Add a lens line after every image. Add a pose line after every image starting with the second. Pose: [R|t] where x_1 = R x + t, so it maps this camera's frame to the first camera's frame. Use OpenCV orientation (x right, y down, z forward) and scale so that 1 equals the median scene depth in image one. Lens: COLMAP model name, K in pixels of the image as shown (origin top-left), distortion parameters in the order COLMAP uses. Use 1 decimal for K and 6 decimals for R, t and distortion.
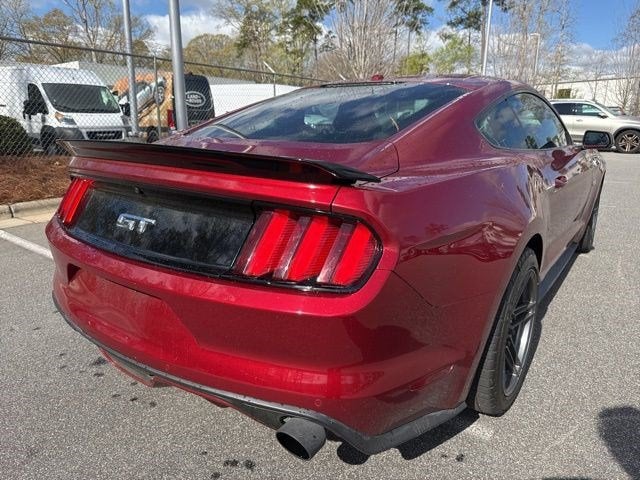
lens RADIAL K [[498.0, 0, 320.0], [0, 498.0, 240.0], [0, 0, 1]] dist [0.000787, 0.003330]
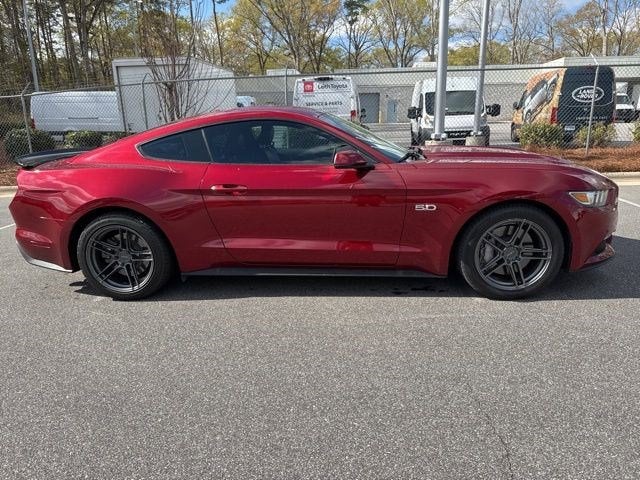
lens RADIAL K [[498.0, 0, 320.0], [0, 498.0, 240.0], [0, 0, 1]] dist [0.000787, 0.003330]
pose [[0.532127, 0.182721, -0.826712, 3.989642], [-0.166699, 0.979932, 0.109287, -0.378606], [0.830091, 0.079657, 0.551908, 0.929798]]
